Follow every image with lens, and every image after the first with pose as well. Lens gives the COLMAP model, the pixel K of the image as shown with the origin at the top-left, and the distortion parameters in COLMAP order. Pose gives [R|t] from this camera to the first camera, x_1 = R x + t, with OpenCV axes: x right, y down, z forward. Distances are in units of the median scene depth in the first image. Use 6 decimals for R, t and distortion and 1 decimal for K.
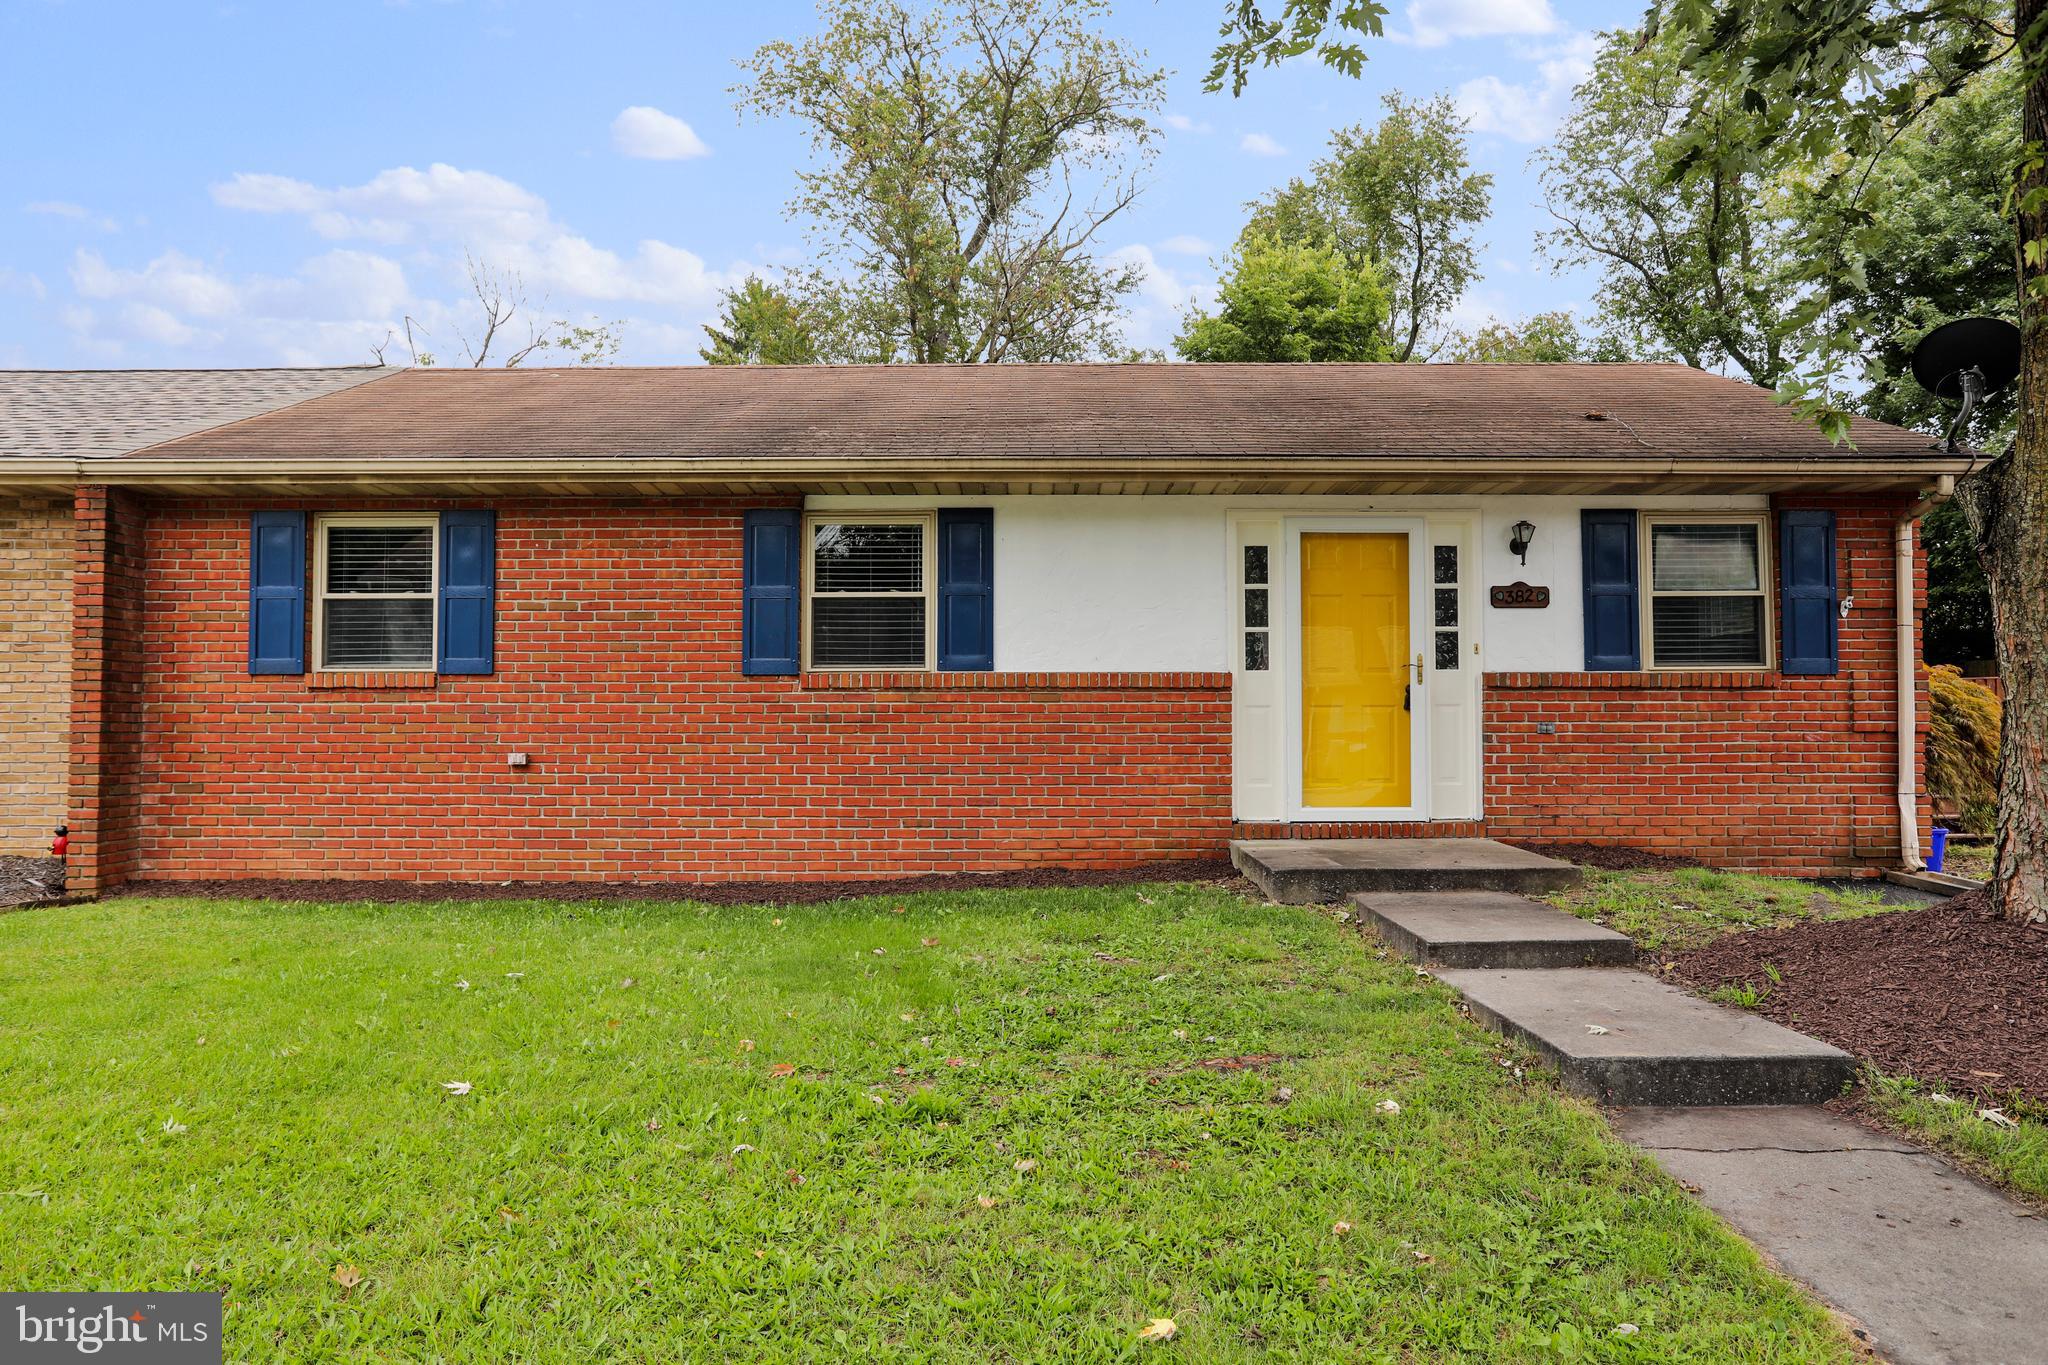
lens RADIAL K [[1379.8, 0, 982.0], [0, 1379.8, 690.9], [0, 0, 1]] dist [-0.026212, 0.011251]
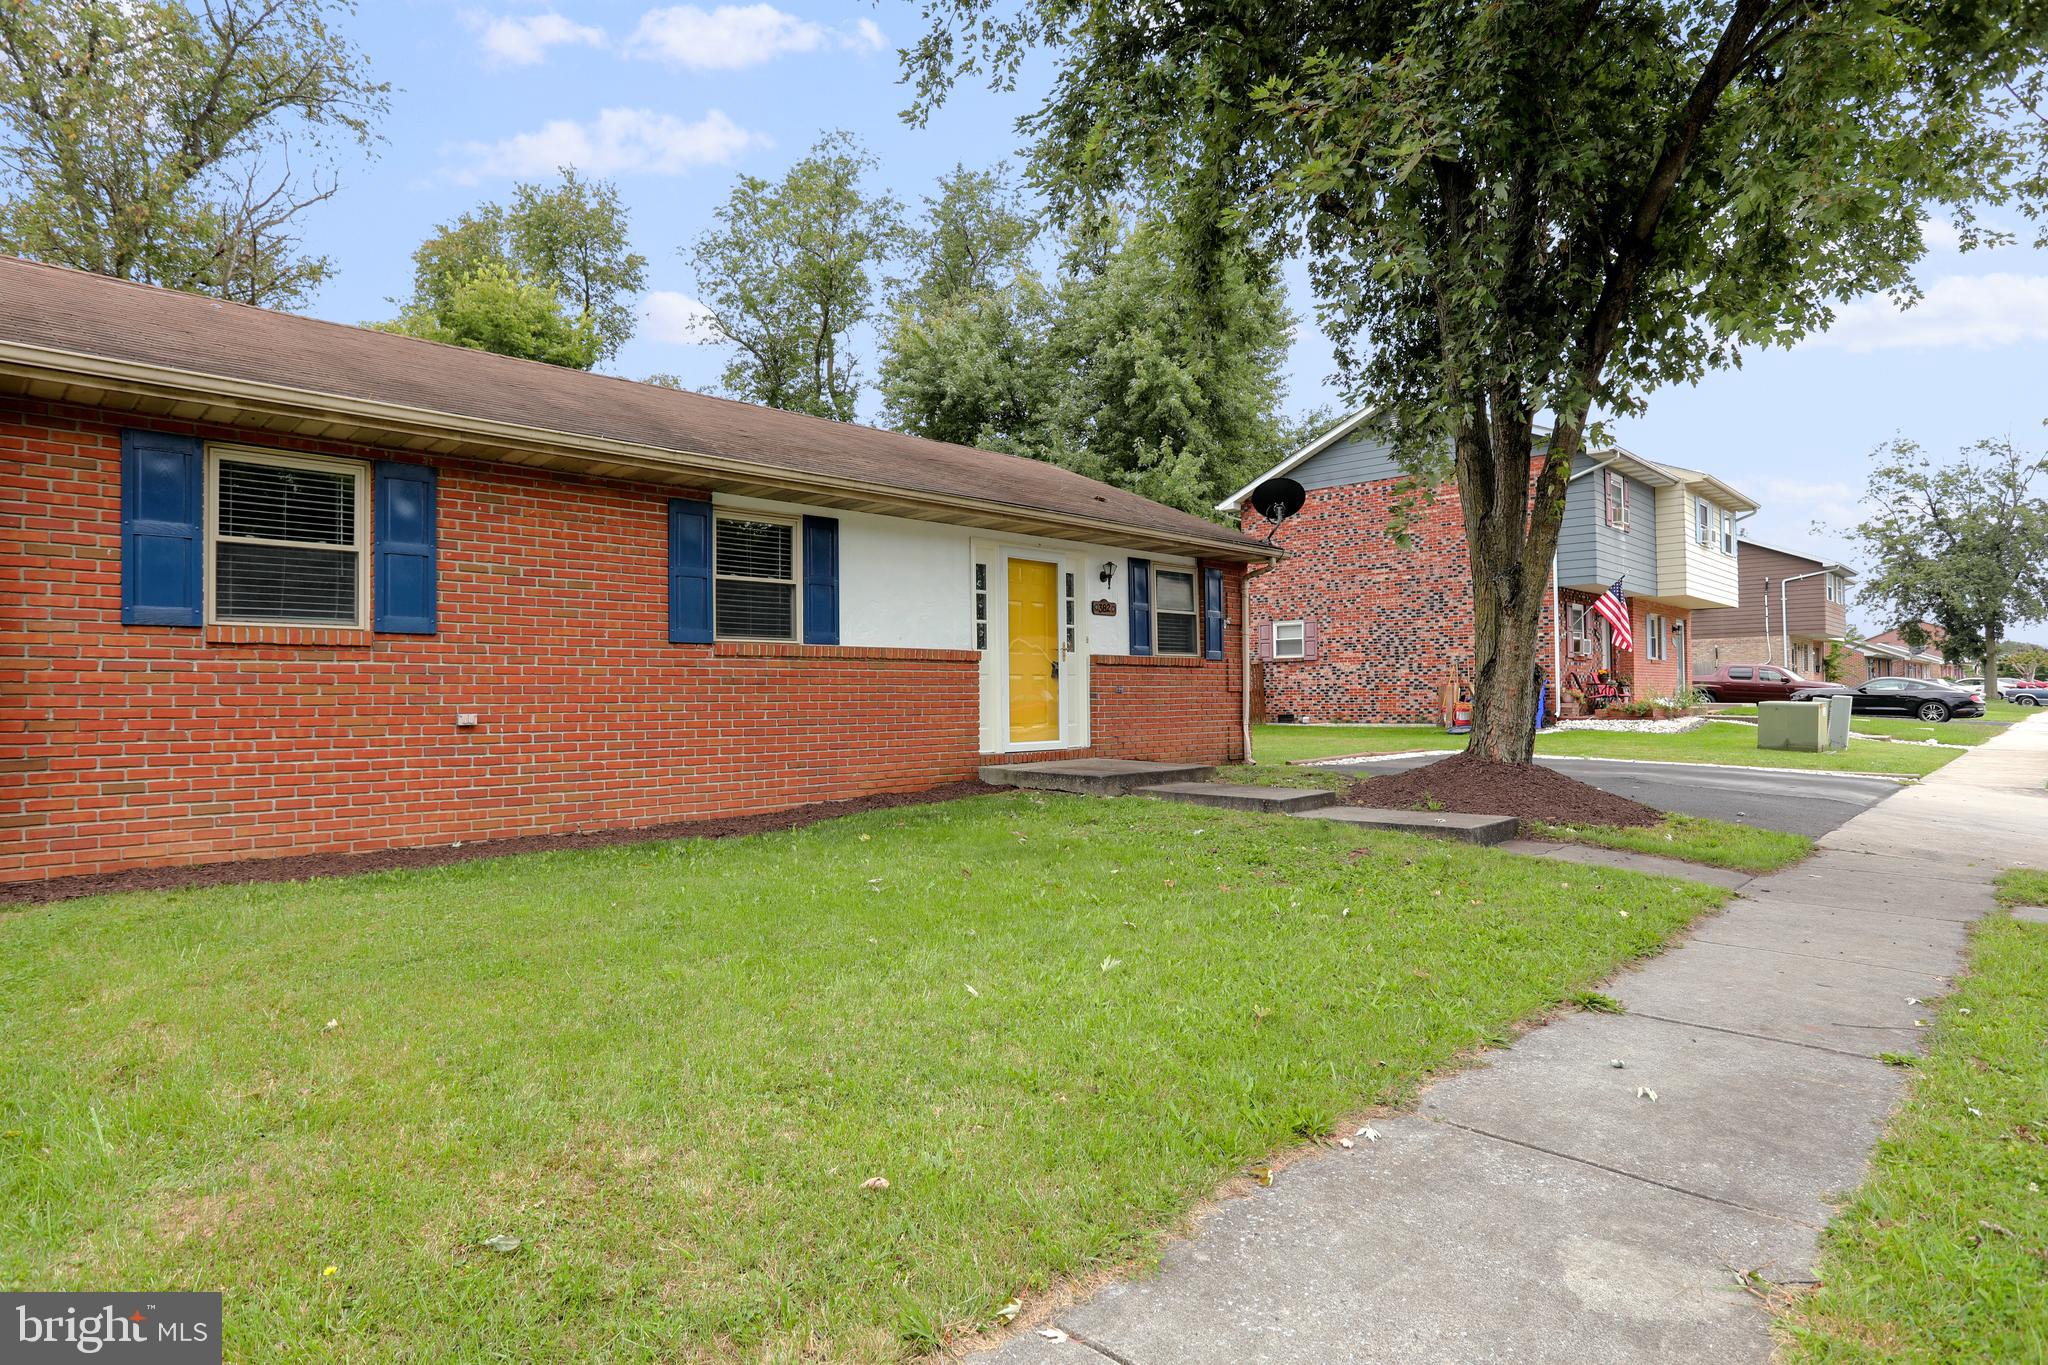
lens RADIAL K [[1123.1, 0, 1021.3], [0, 1123.1, 681.8], [0, 0, 1]] dist [-0.002907, 0.000361]
pose [[0.709761, 0.004942, 0.704425, -0.616041], [-0.012637, 0.999904, 0.005718, 0.011813], [-0.704329, -0.012960, 0.709756, 0.131028]]
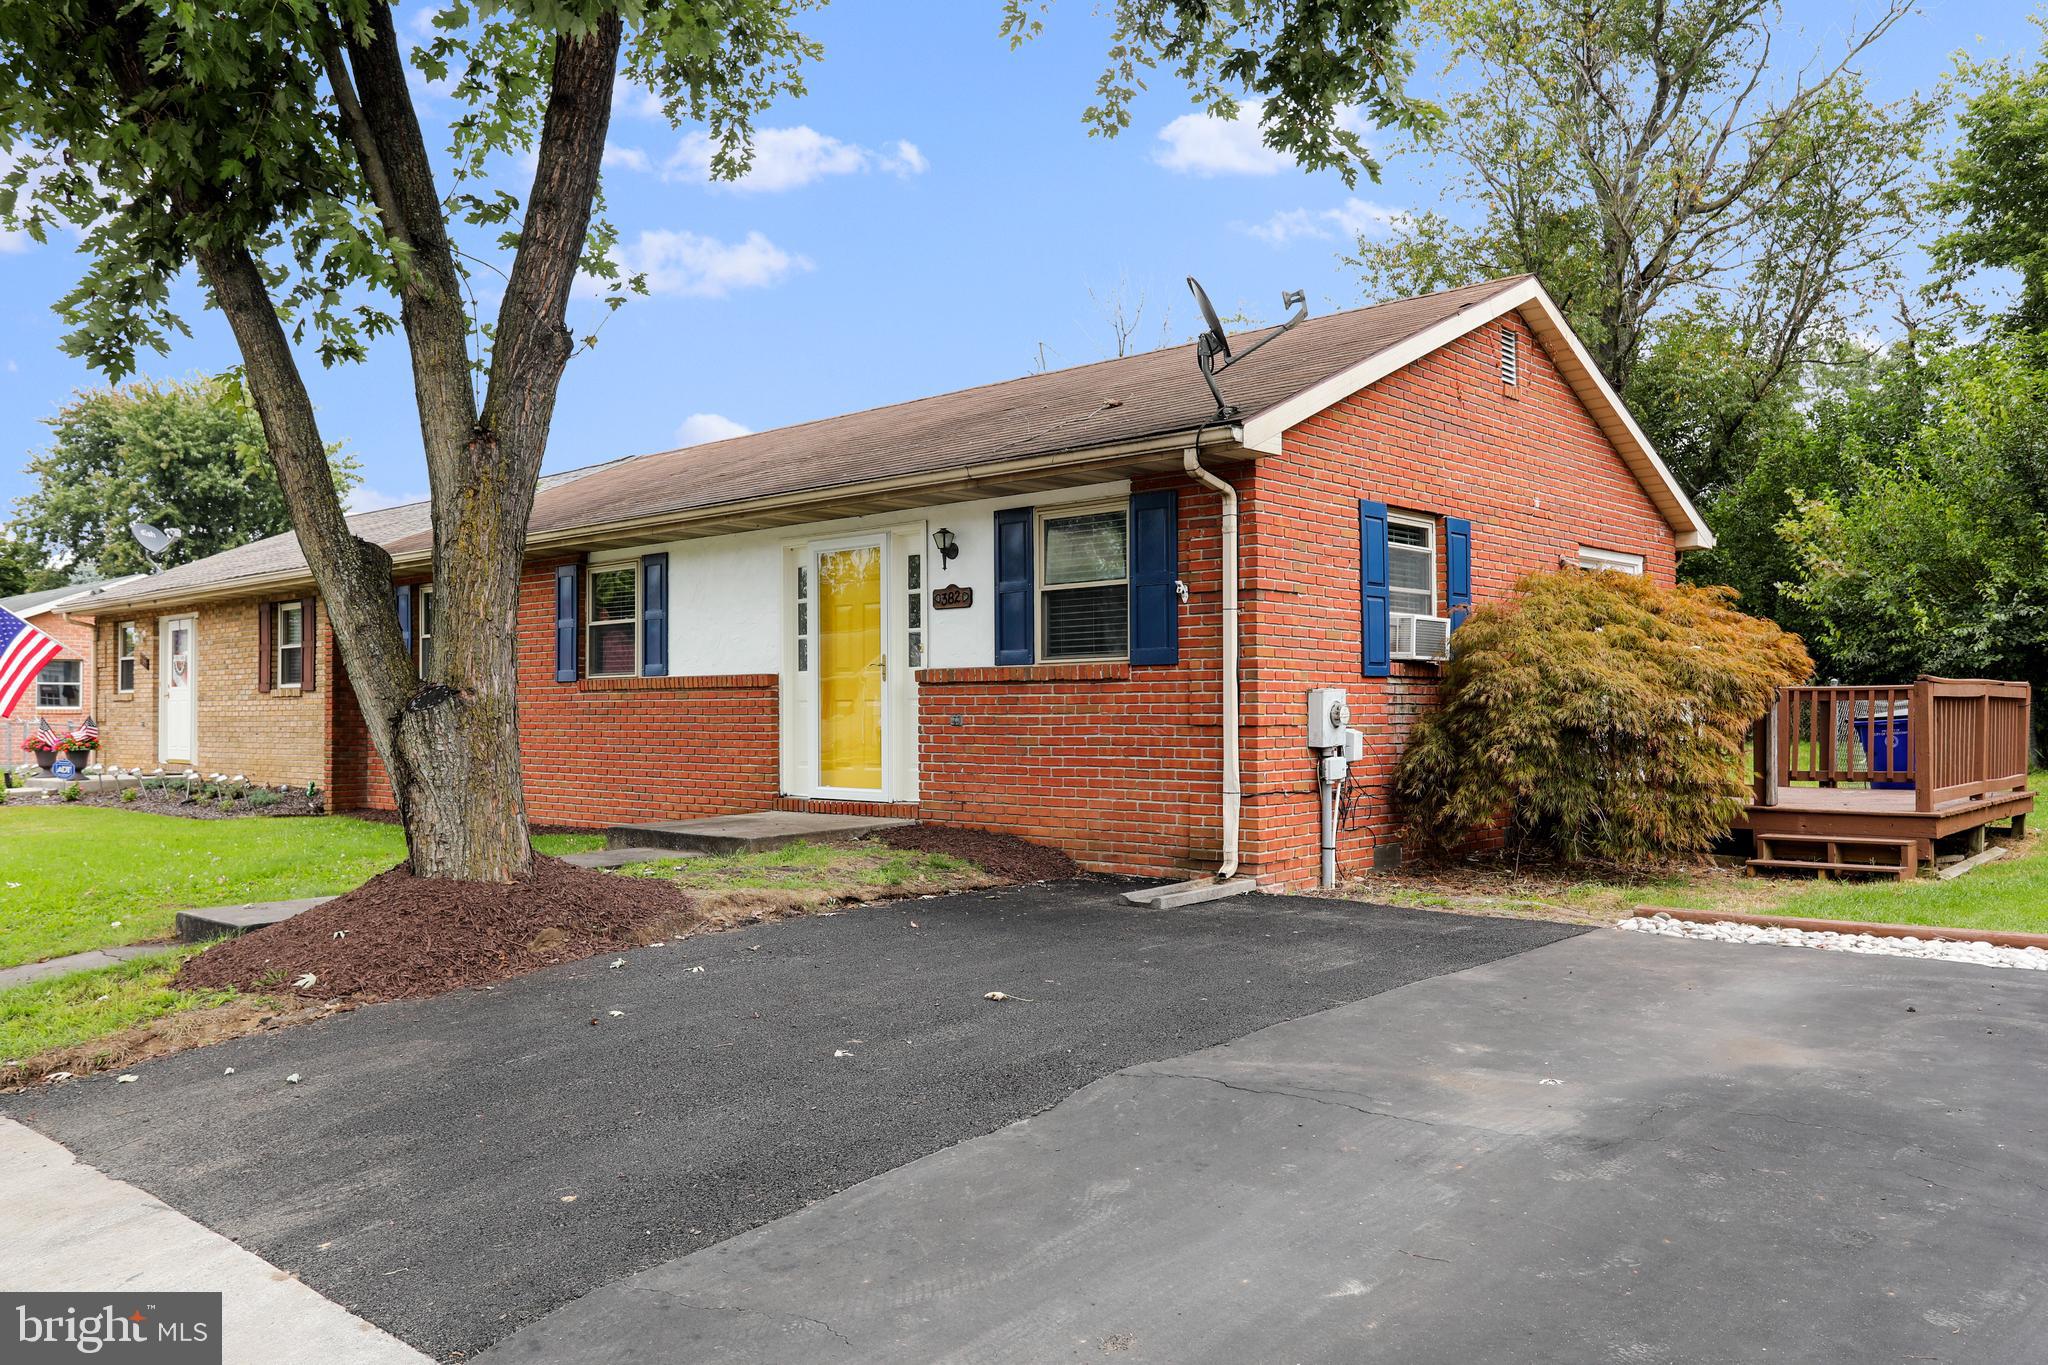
lens RADIAL K [[1575.8, 0, 1022.3], [0, 1575.8, 692.8], [0, 0, 1]] dist [-0.050781, -0.002509]
pose [[0.725380, -0.009654, -0.688281, 1.295599], [0.023259, 0.999674, 0.010491, -0.006098], [0.687955, -0.023619, 0.725369, 0.142858]]
